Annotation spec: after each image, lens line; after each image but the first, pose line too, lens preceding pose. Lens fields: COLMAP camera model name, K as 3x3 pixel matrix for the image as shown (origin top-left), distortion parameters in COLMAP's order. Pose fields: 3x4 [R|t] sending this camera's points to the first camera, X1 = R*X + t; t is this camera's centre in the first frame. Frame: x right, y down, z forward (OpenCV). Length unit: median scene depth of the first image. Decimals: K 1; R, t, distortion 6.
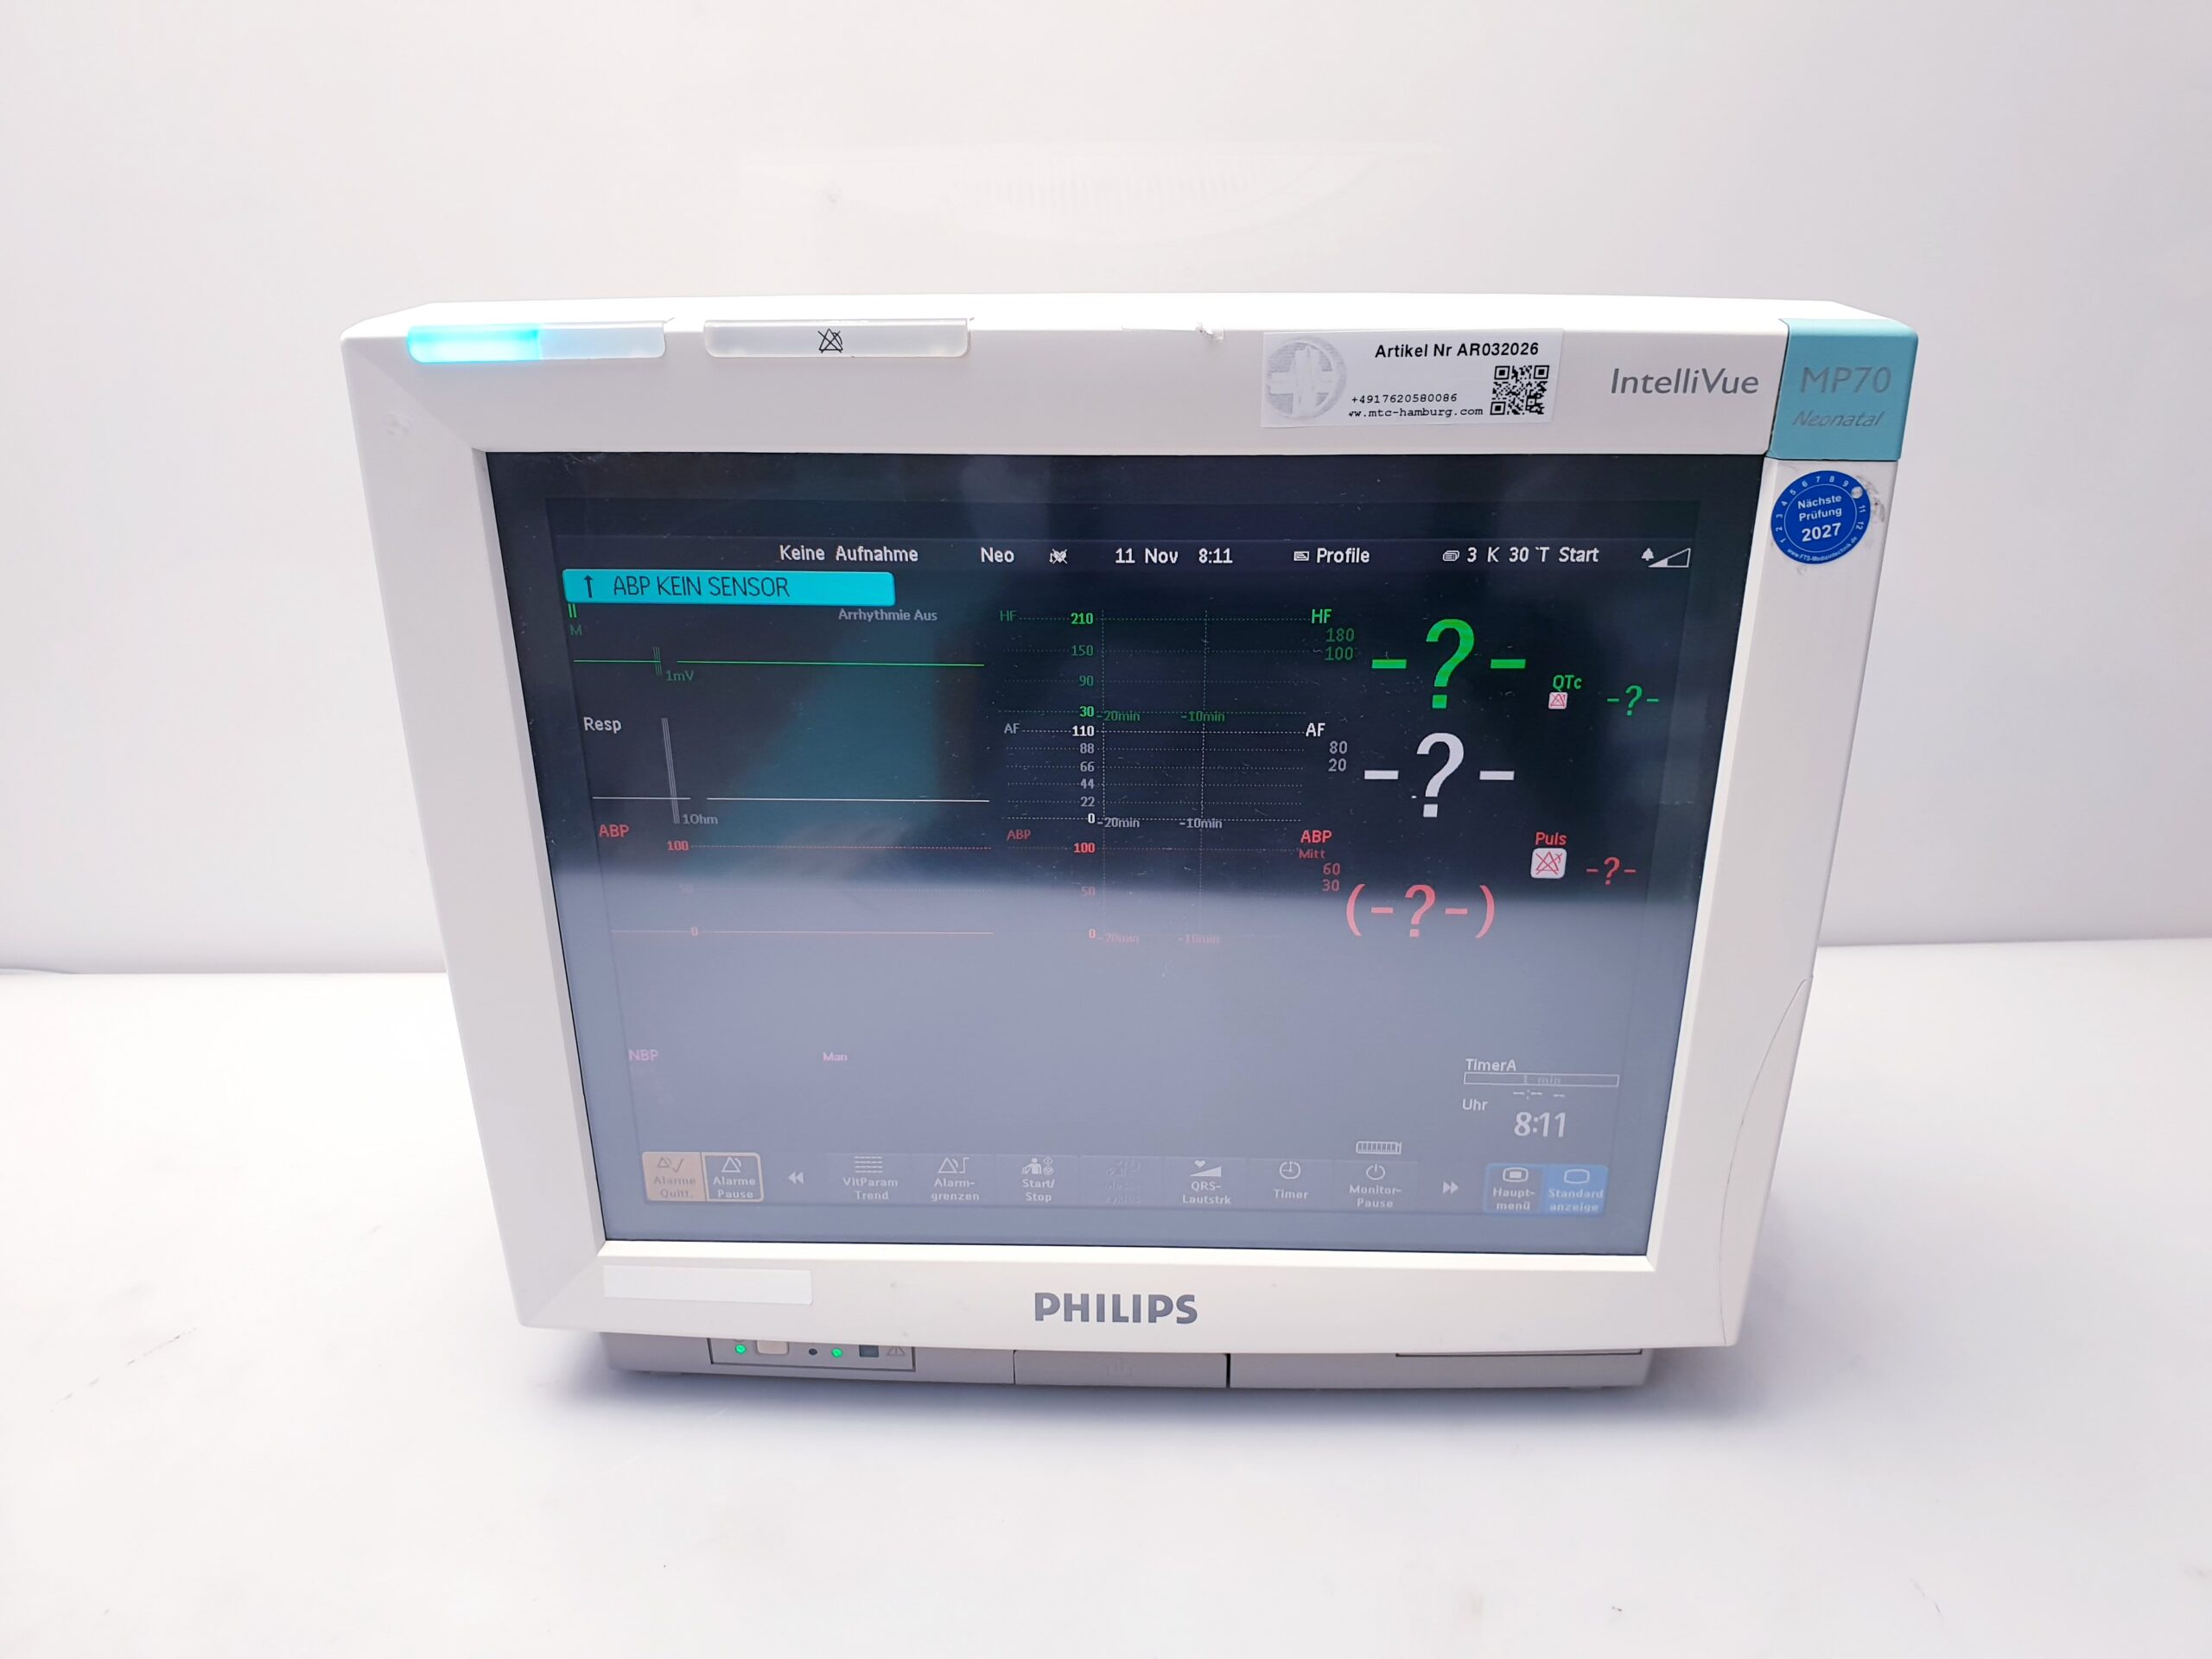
lens RADIAL K [[1709.2, 0, 1106.0], [0, 1709.2, 829.5], [0, 0, 1]] dist [0.101150, -0.339950]
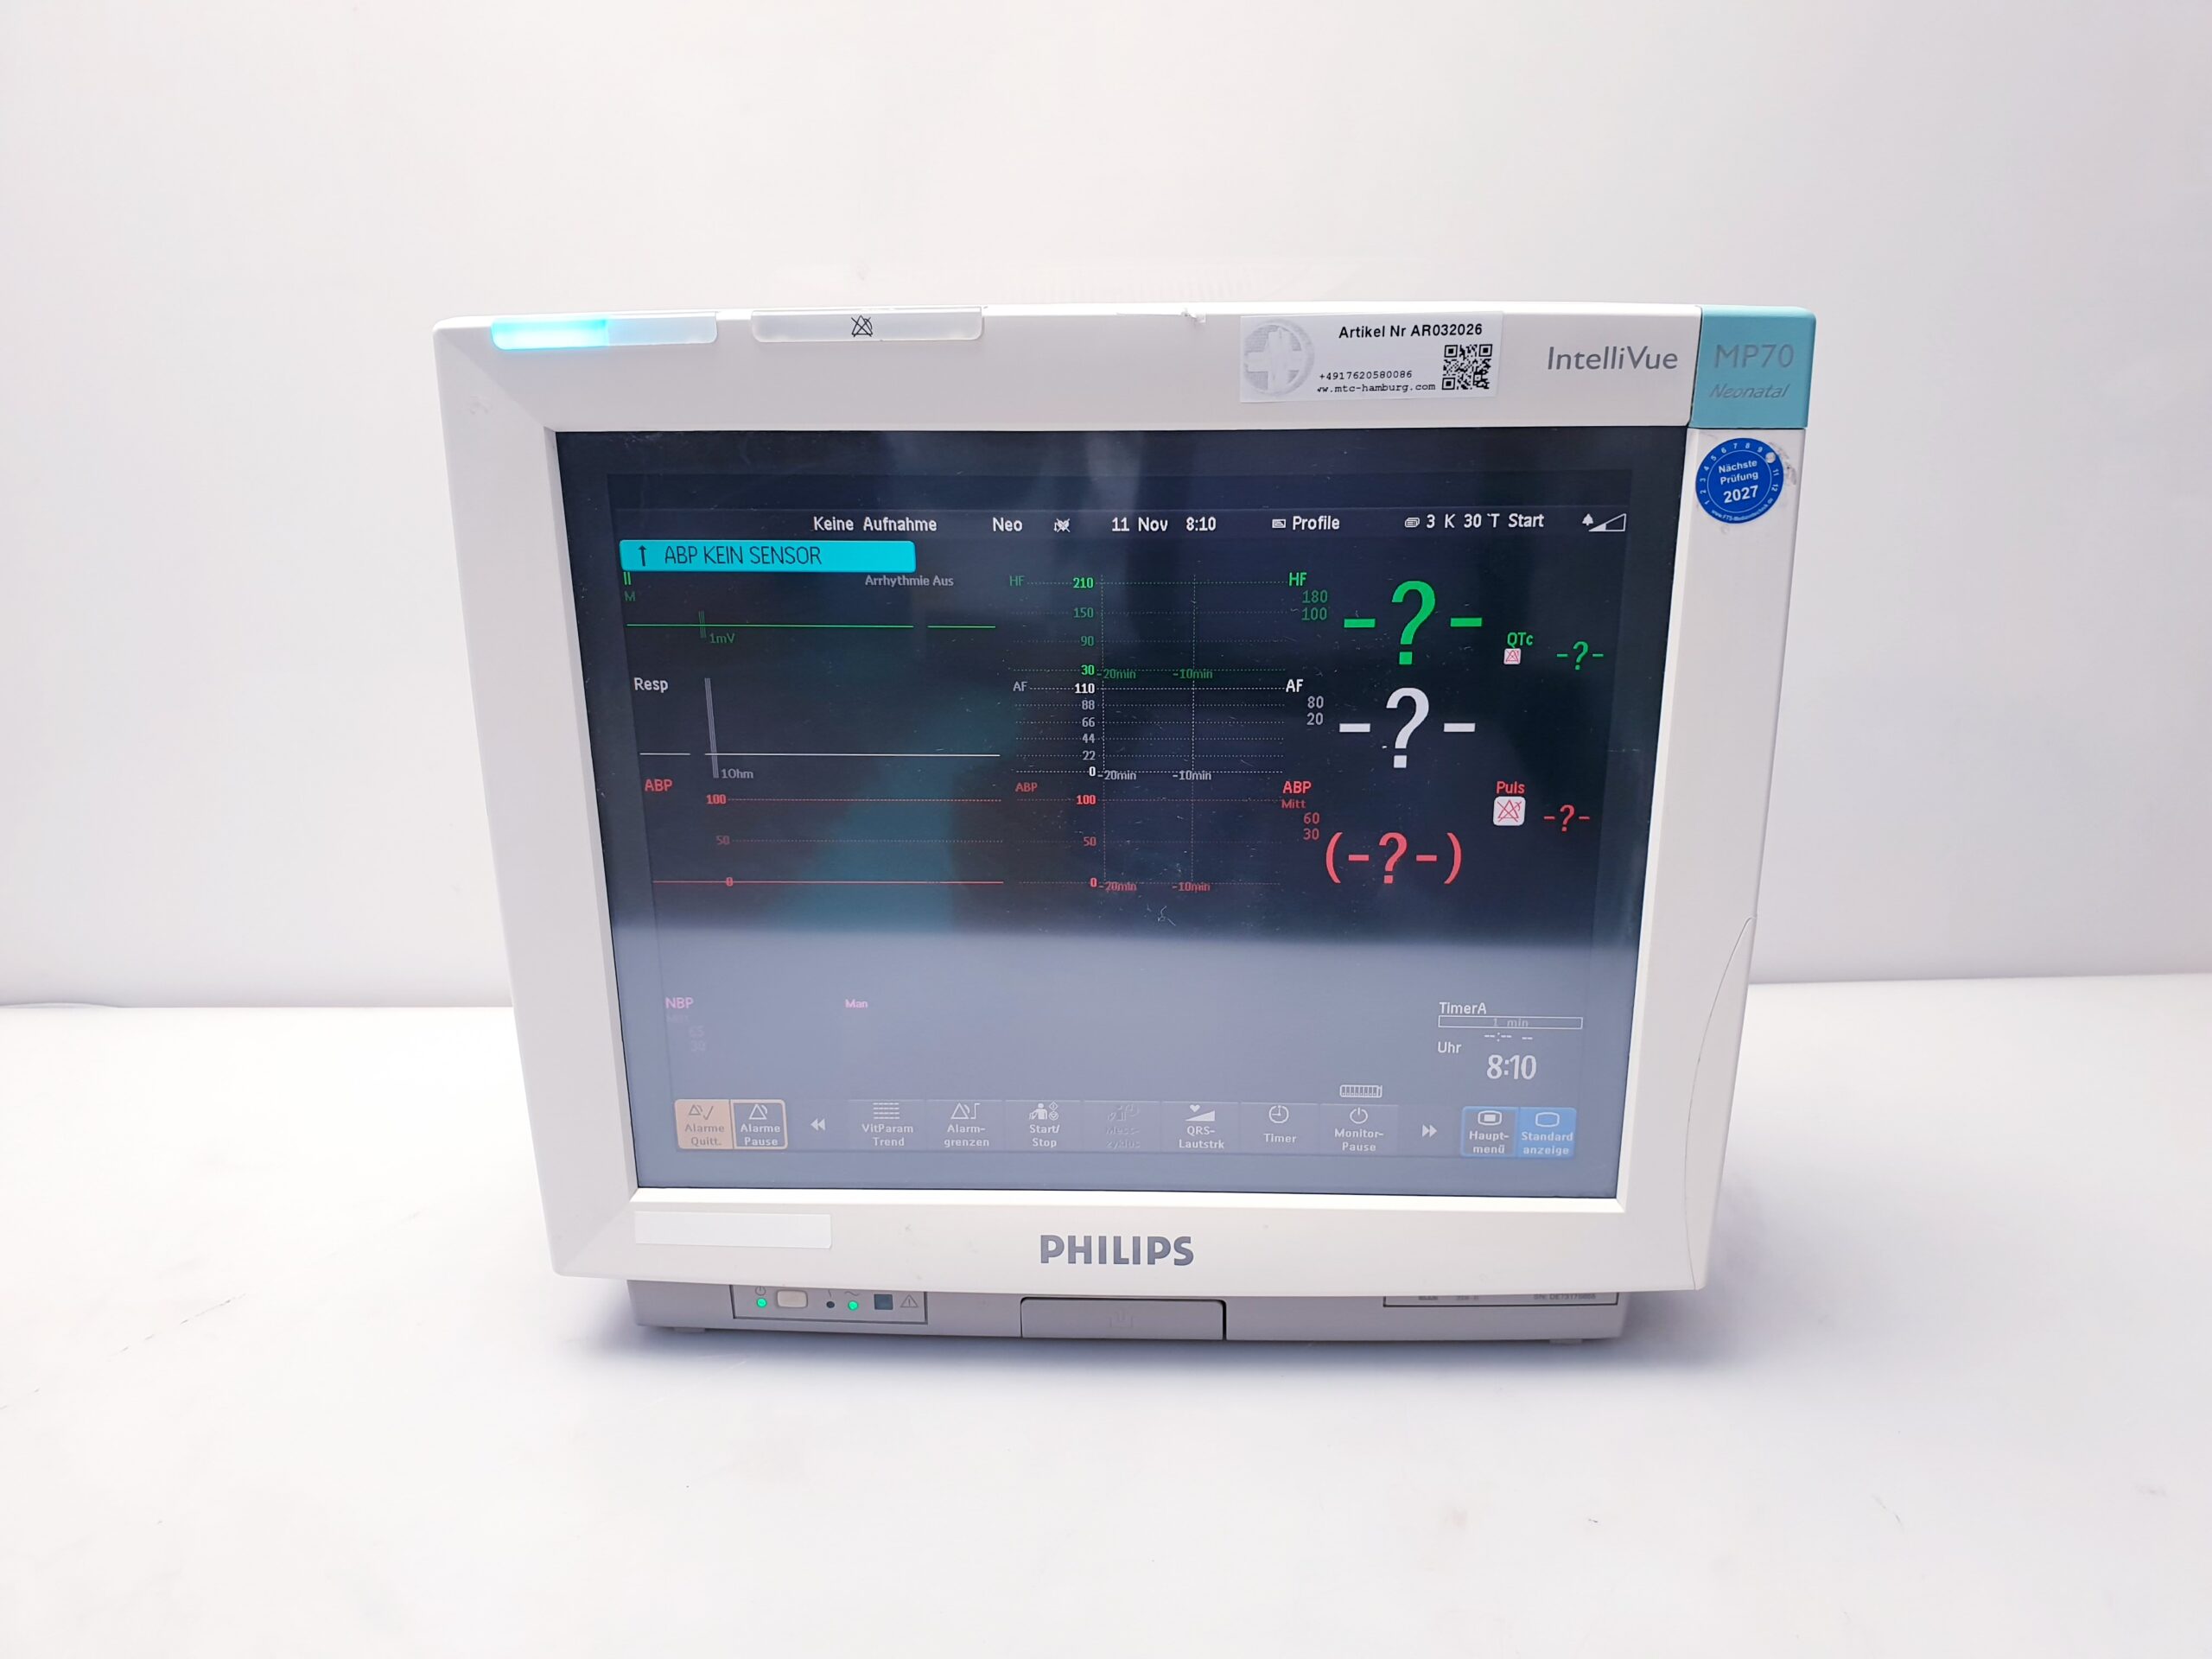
lens RADIAL K [[1692.4, 0, 1106.0], [0, 1692.4, 829.5], [0, 0, 1]] dist [0.144342, -0.509017]
pose [[0.999973, -0.002455, -0.006854, 0.008134], [0.001780, 0.995301, -0.096817, 0.144122], [0.007060, 0.096802, 0.995279, -0.086829]]
